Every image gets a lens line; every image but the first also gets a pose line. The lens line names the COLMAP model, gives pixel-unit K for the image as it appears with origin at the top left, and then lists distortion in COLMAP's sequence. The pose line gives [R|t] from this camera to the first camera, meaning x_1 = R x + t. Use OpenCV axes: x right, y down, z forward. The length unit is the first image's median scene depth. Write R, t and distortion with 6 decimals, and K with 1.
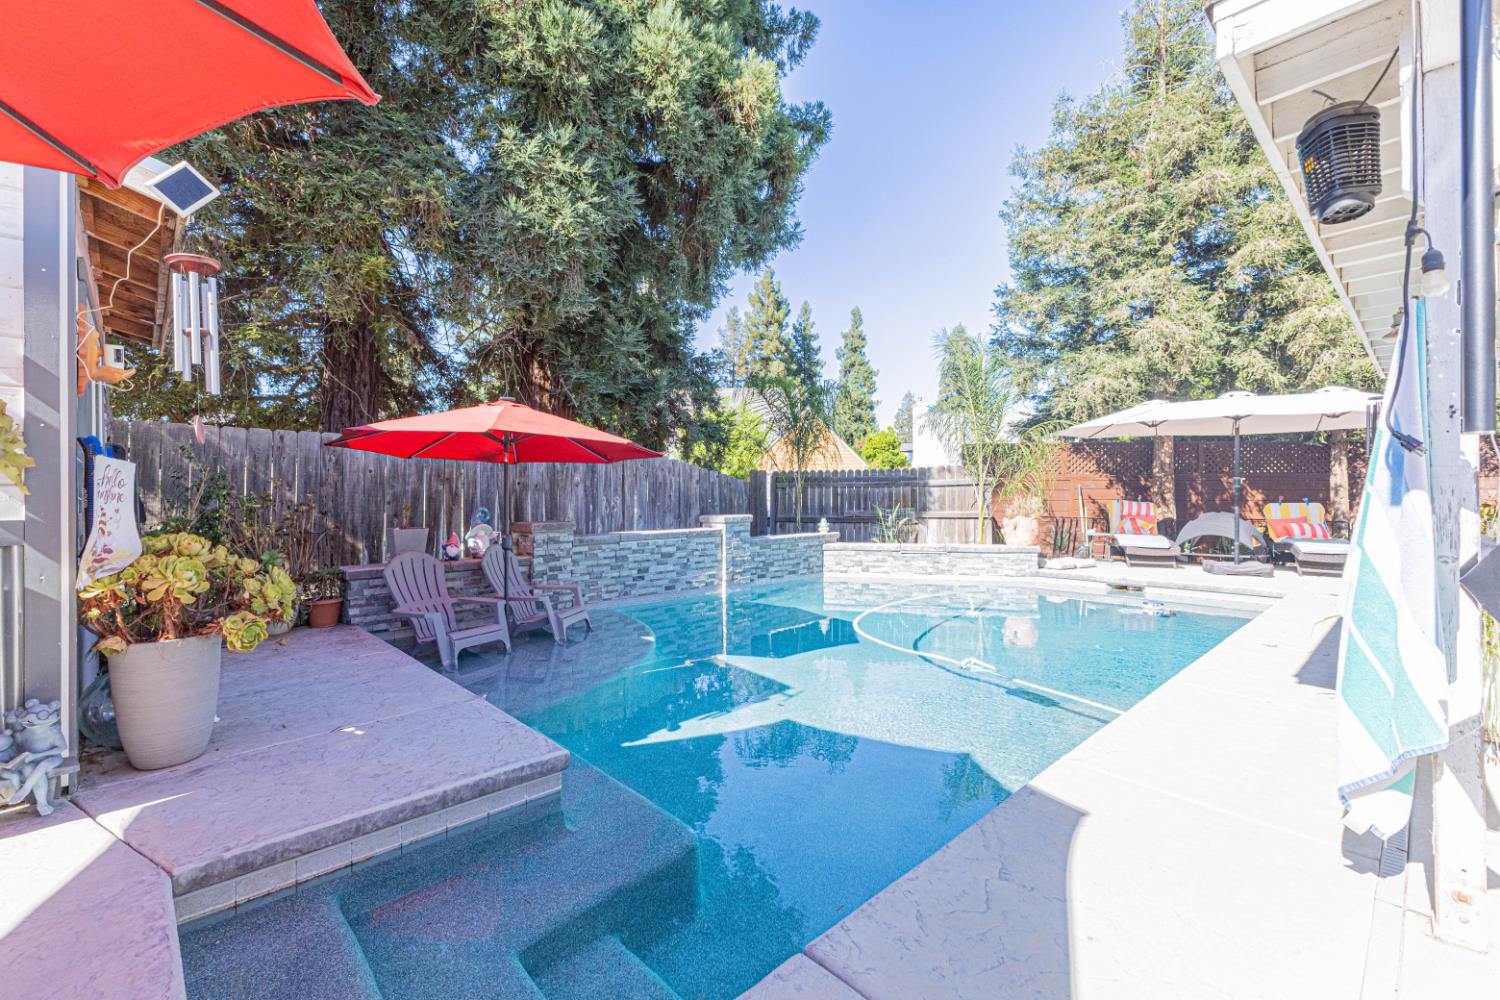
lens RADIAL K [[649.7, 0, 748.2], [0, 649.7, 497.3], [0, 0, 1]] dist [0.035319, -0.006741]
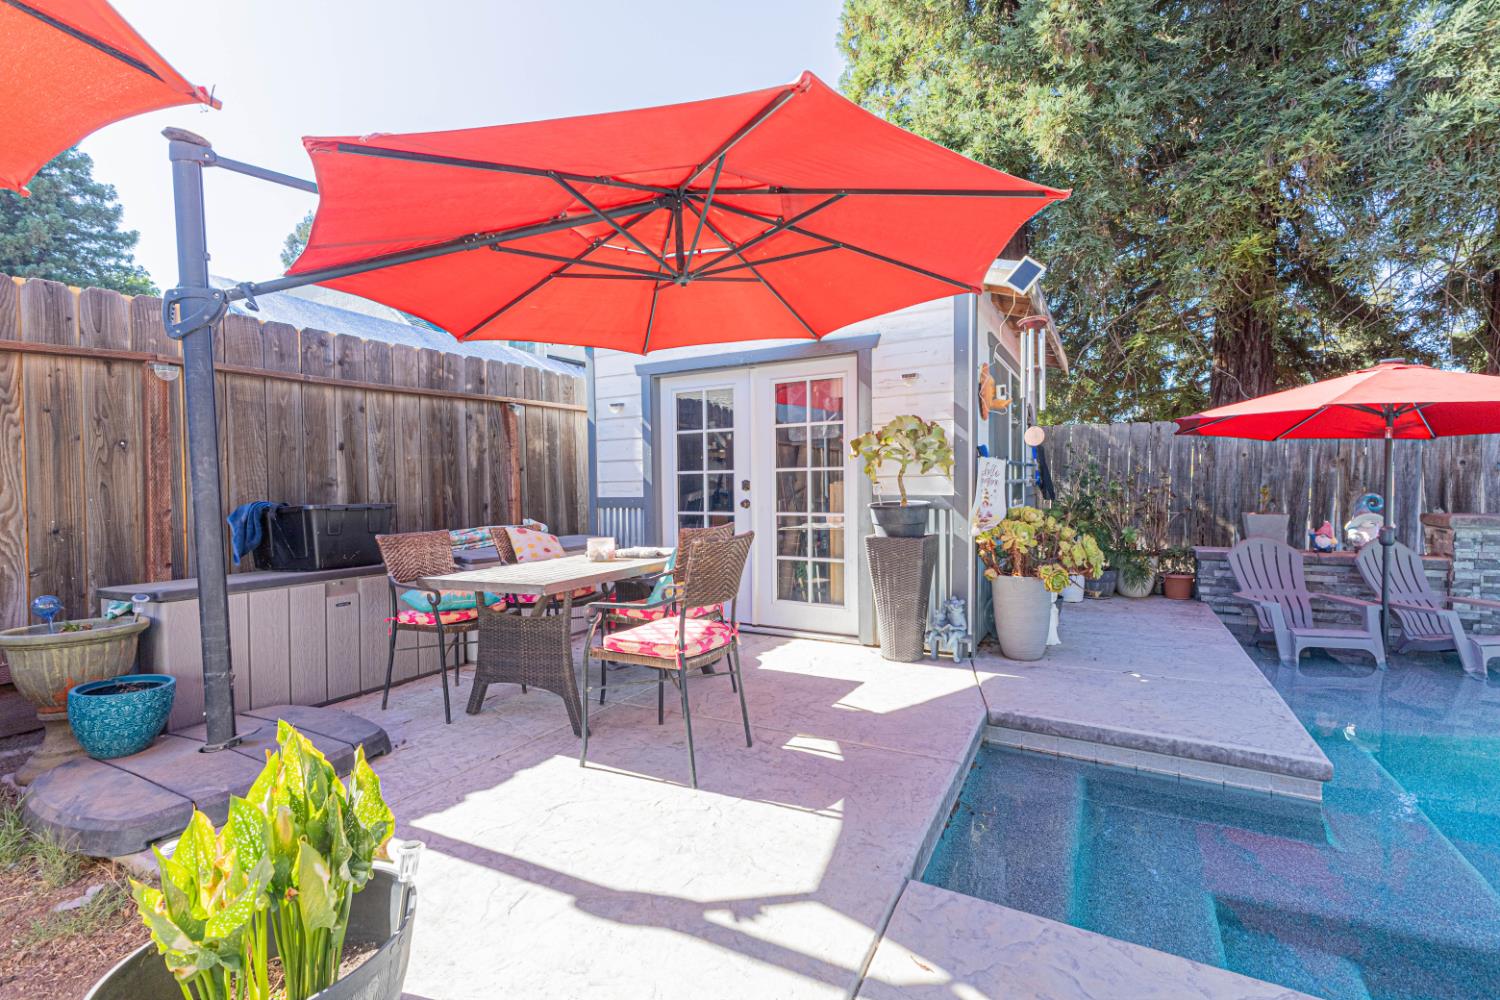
lens RADIAL K [[643.6, 0, 750.0], [0, 643.6, 500.0], [0, 0, 1]] dist [0.009791, 0.000063]
pose [[0.318802, 0.027678, -0.947417, 0.159533], [0.000851, 0.999565, 0.029488, -0.001530], [0.947821, -0.010207, 0.318640, -0.022273]]
